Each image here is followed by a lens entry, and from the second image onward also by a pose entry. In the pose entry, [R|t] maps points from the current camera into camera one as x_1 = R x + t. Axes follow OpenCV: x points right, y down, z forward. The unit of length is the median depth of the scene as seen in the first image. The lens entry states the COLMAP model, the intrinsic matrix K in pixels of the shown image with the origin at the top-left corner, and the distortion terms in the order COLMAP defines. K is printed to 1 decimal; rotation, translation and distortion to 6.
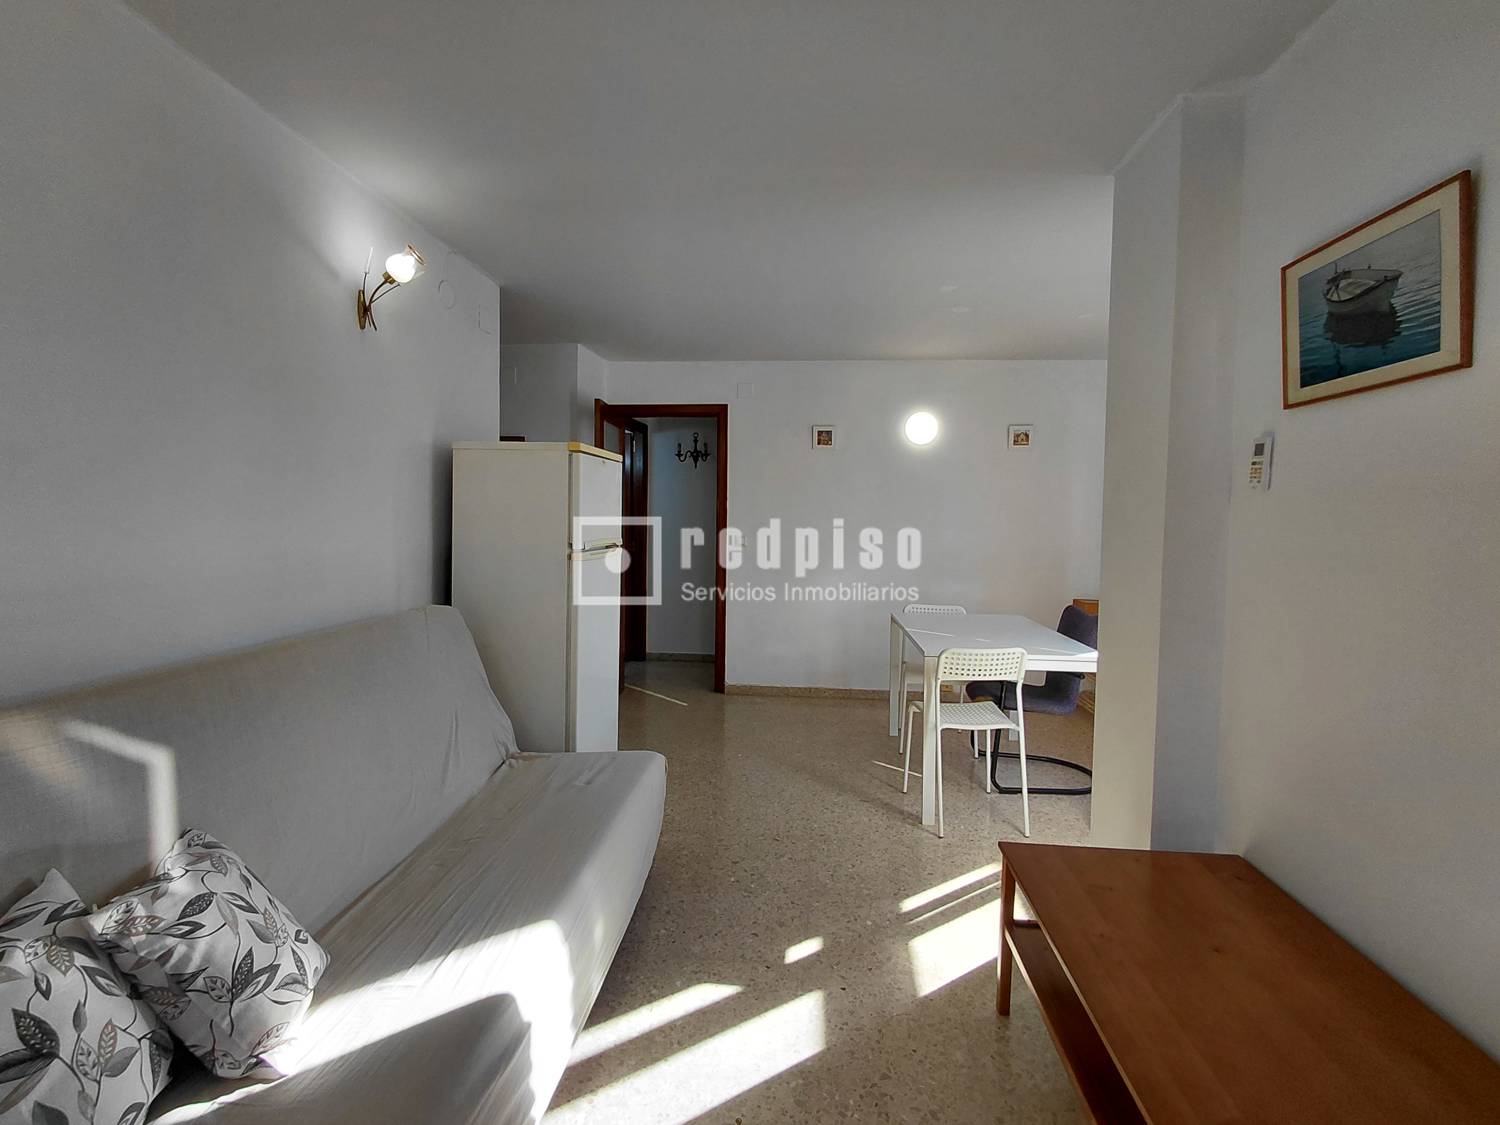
lens RADIAL K [[700.9, 0, 745.1], [0, 700.9, 544.2], [0, 0, 1]] dist [-0.001960, -0.000663]
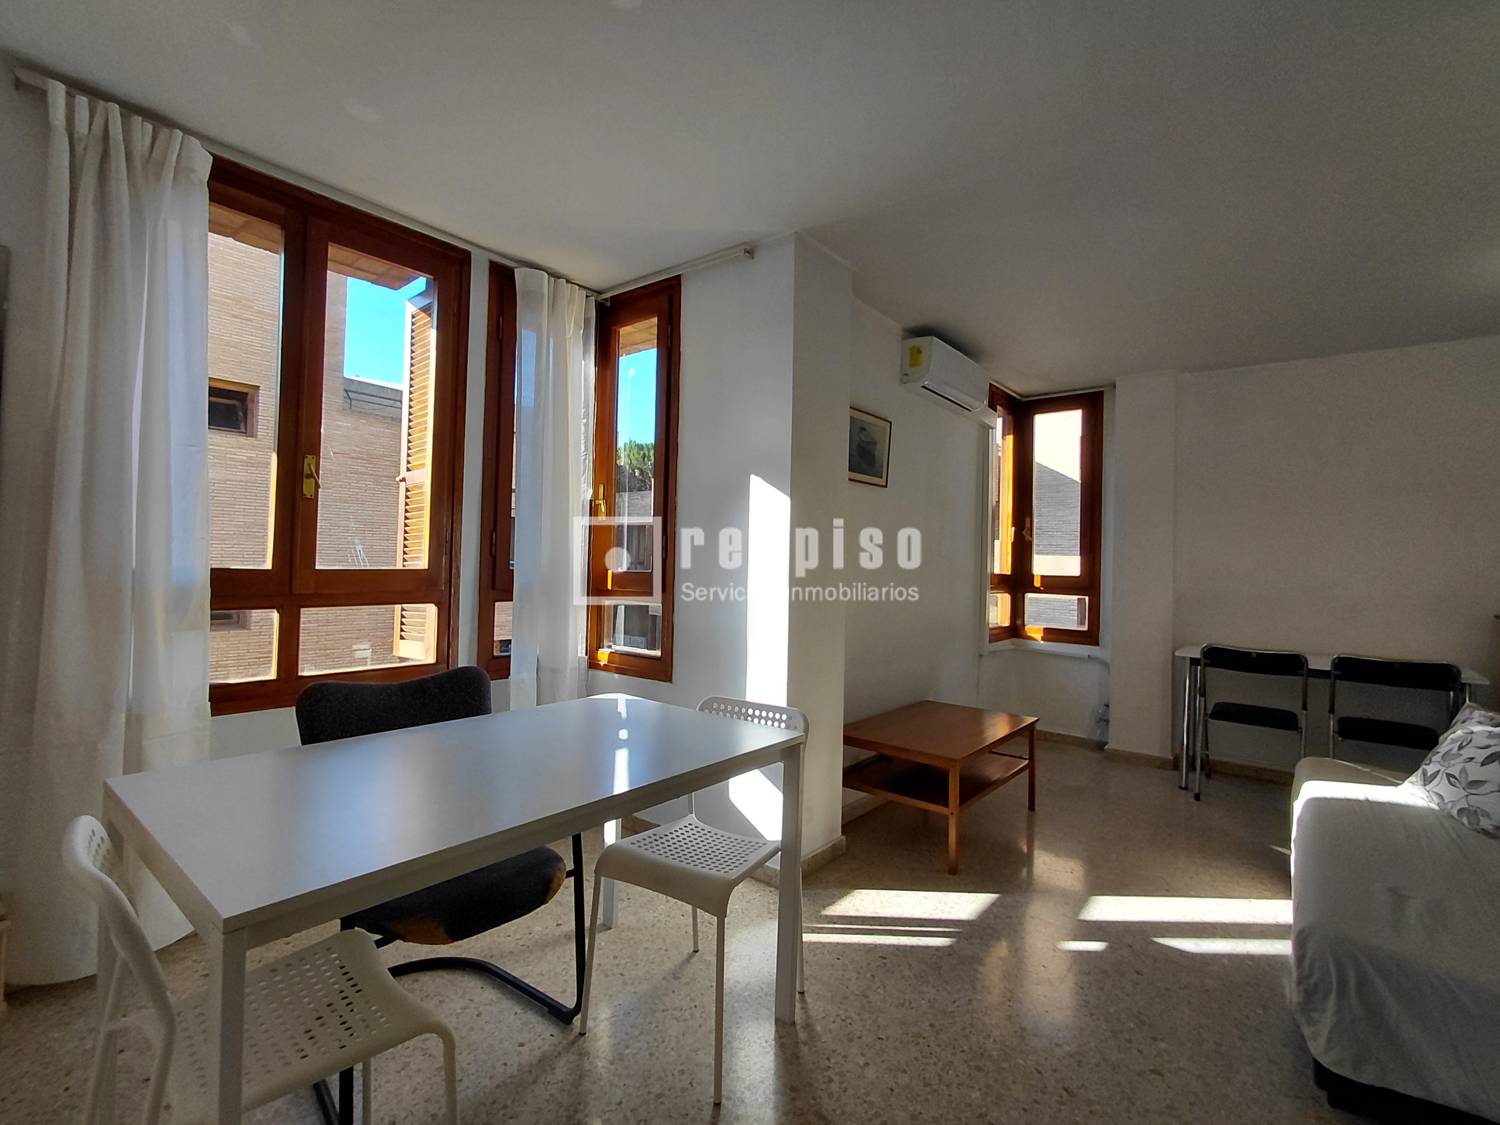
lens RADIAL K [[699.8, 0, 742.3], [0, 699.8, 558.8], [0, 0, 1]] dist [-0.000874, -0.000218]
pose [[-0.835309, -0.033412, 0.548764, -0.052902], [-0.015651, 0.999192, 0.037014, -0.042305], [-0.549558, 0.022329, -0.835157, 2.754572]]
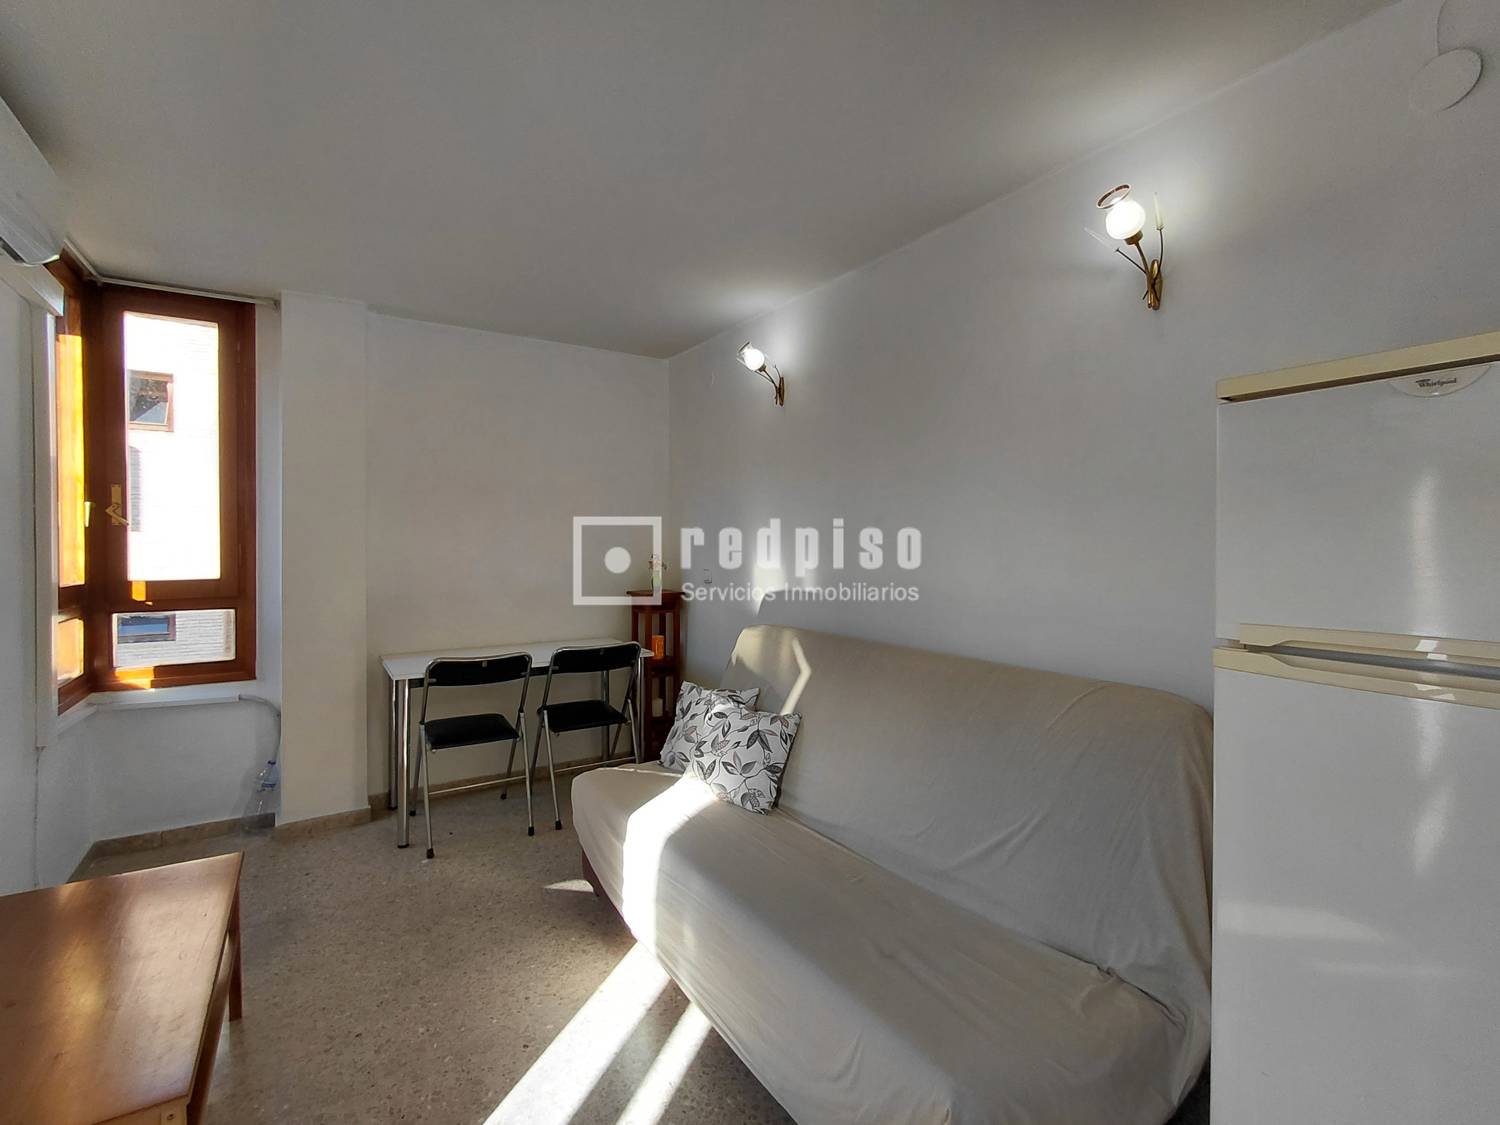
lens RADIAL K [[708.3, 0, 748.4], [0, 708.3, 534.9], [0, 0, 1]] dist [0.000595, 0.000183]
pose [[-0.787097, -0.013643, -0.616679, 0.417623], [-0.035045, 0.999130, 0.022625, -0.097742], [0.615833, 0.039420, -0.786890, 1.981913]]
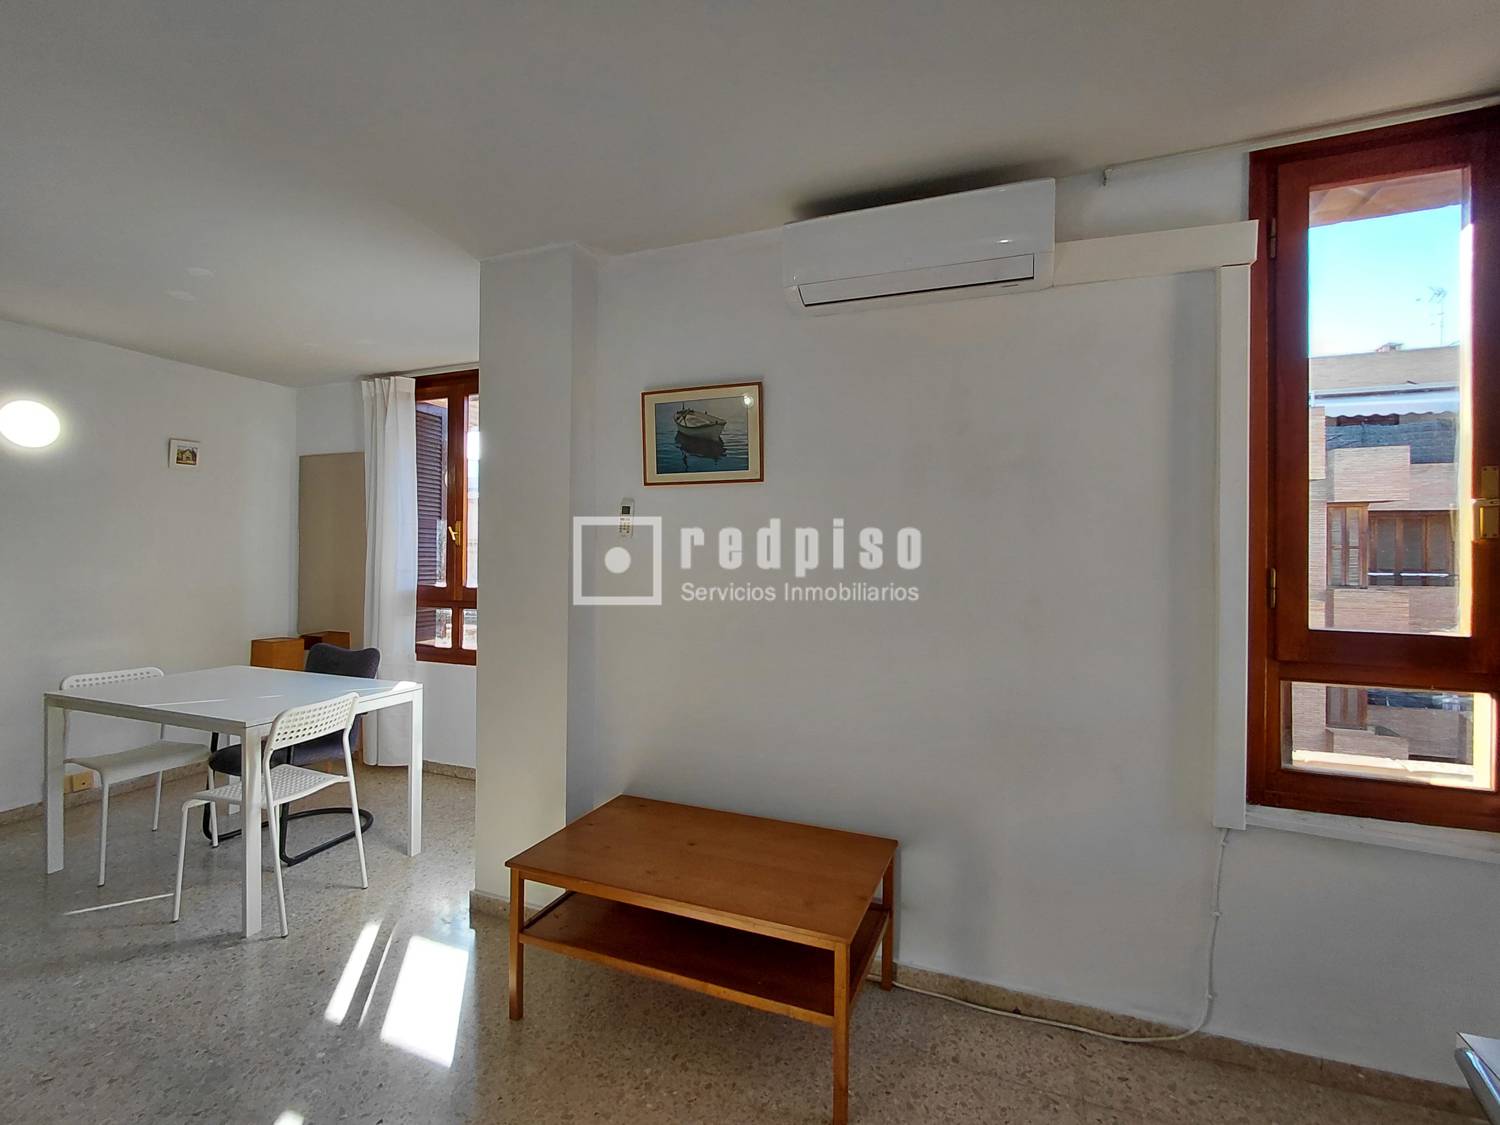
lens RADIAL K [[700.9, 0, 745.1], [0, 700.9, 544.2], [0, 0, 1]] dist [-0.001960, -0.000663]
pose [[0.279873, 0.001815, 0.960035, -0.631191], [0.033043, 0.999388, -0.011522, -0.040979], [-0.959468, 0.034947, 0.279642, 0.369398]]
